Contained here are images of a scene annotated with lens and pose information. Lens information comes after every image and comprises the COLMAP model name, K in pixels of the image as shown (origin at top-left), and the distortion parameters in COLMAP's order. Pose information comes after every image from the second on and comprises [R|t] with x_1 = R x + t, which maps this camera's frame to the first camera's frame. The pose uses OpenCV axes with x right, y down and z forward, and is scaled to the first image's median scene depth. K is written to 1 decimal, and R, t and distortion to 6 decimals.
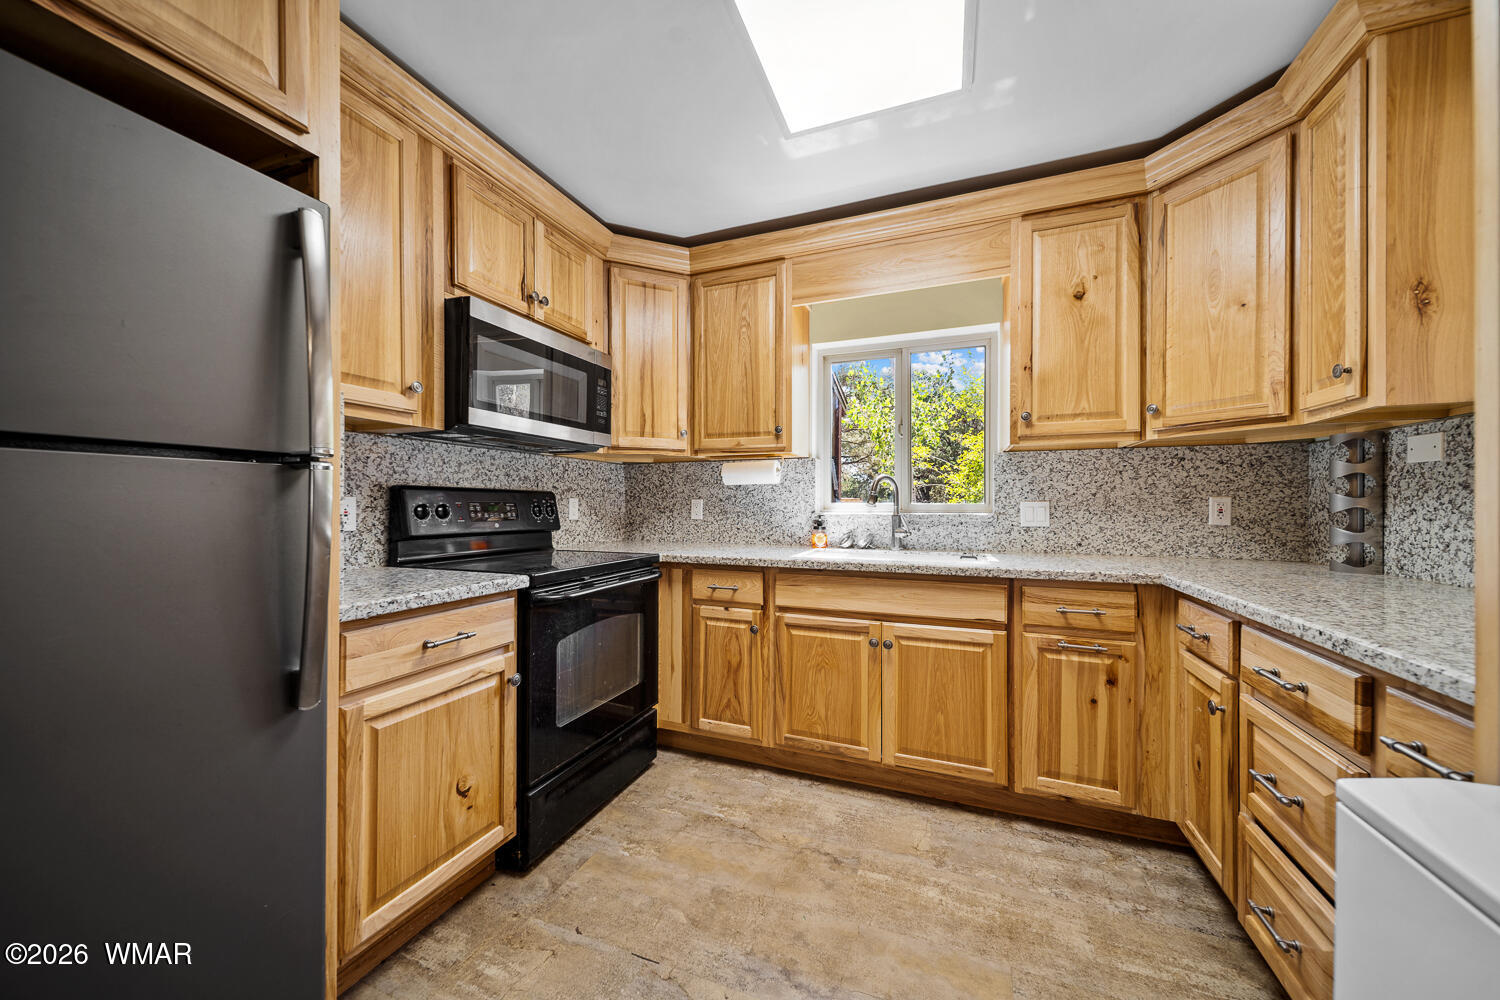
lens RADIAL K [[533.4, 0, 745.8], [0, 533.4, 498.2], [0, 0, 1]] dist [0.013759, -0.000084]
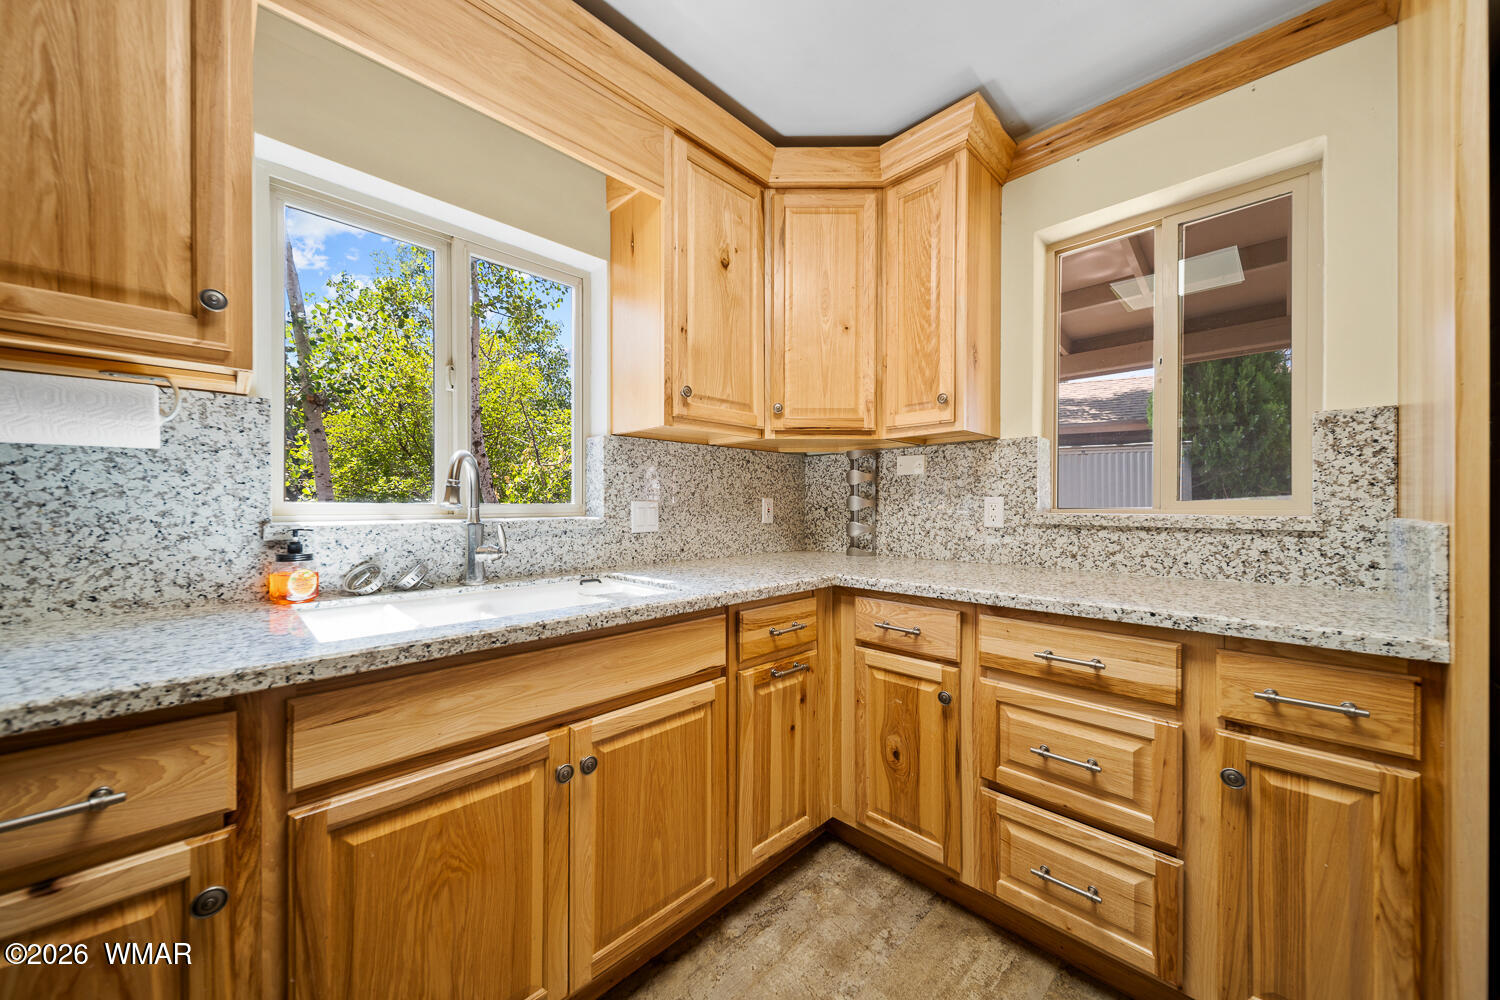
lens RADIAL K [[533.1, 0, 749.2], [0, 533.1, 506.2], [0, 0, 1]] dist [0.012419, -0.004240]
pose [[0.398665, -0.002197, 0.917094, -0.162765], [-0.009772, 0.999930, 0.006643, 0.008688], [-0.917045, -0.011610, 0.398615, 0.645439]]
